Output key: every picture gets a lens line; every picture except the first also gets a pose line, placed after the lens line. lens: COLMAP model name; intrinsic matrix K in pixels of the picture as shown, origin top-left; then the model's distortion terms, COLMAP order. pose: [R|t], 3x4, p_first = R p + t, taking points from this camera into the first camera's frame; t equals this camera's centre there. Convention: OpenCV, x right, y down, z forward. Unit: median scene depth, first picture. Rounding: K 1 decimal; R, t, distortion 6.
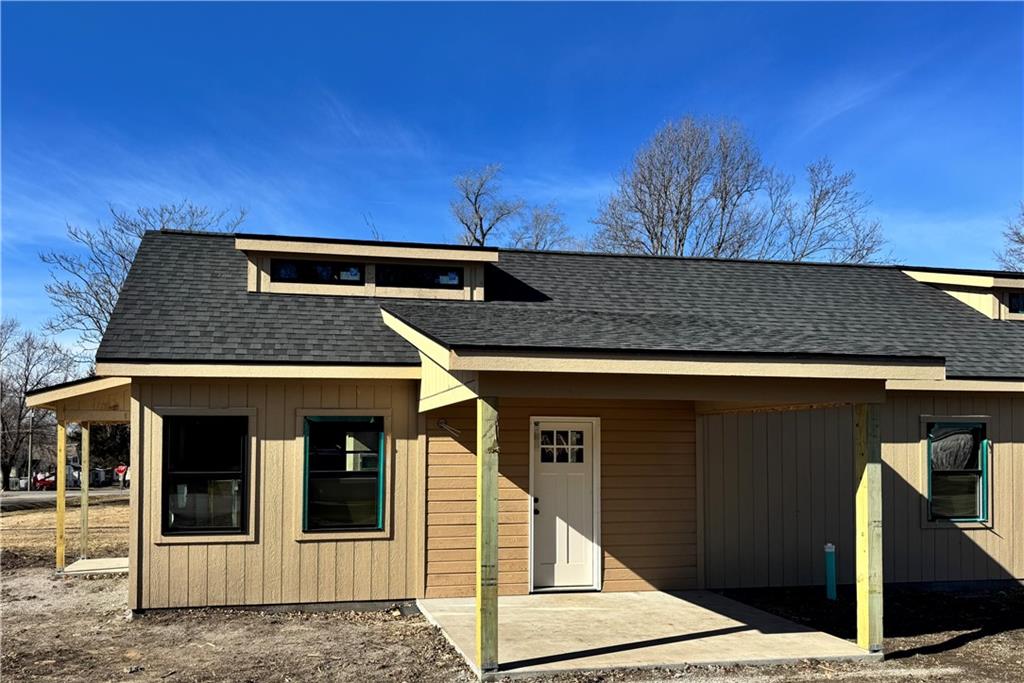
lens RADIAL K [[793.3, 0, 481.5], [0, 793.3, 436.0], [0, 0, 1]] dist [0.010547, -0.008430]
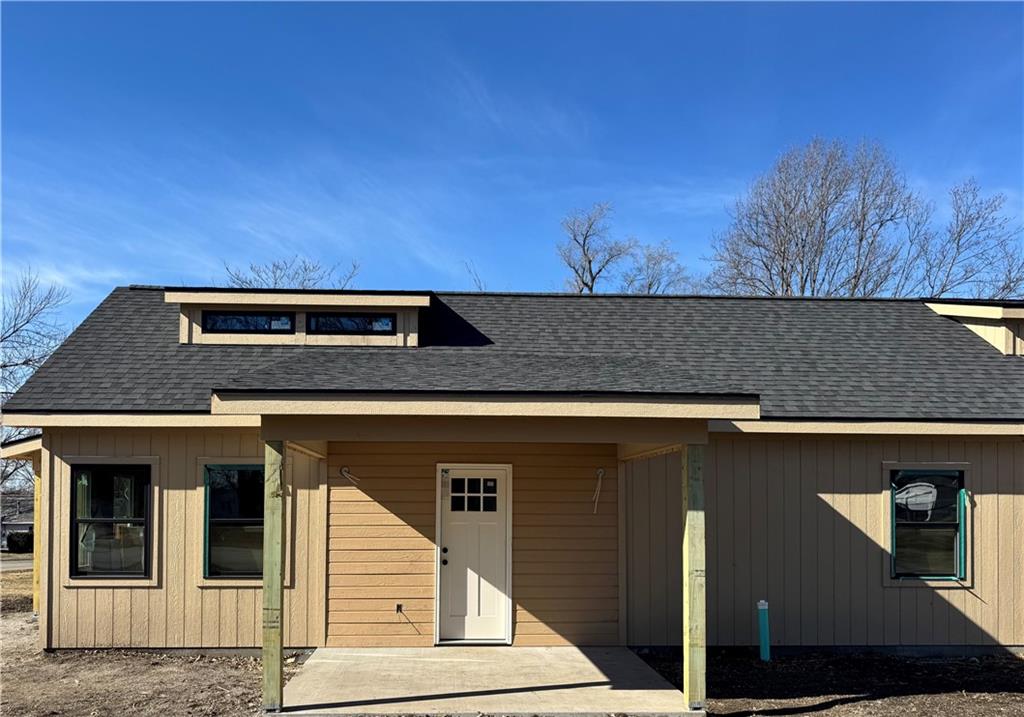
lens RADIAL K [[847.2, 0, 546.6], [0, 847.2, 503.9], [0, 0, 1]] dist [-0.011631, -0.000129]
pose [[0.989980, 0.001821, -0.141197, 0.340593], [-0.000497, 0.999956, 0.009411, 0.014347], [0.141207, -0.009247, 0.989937, -0.009411]]
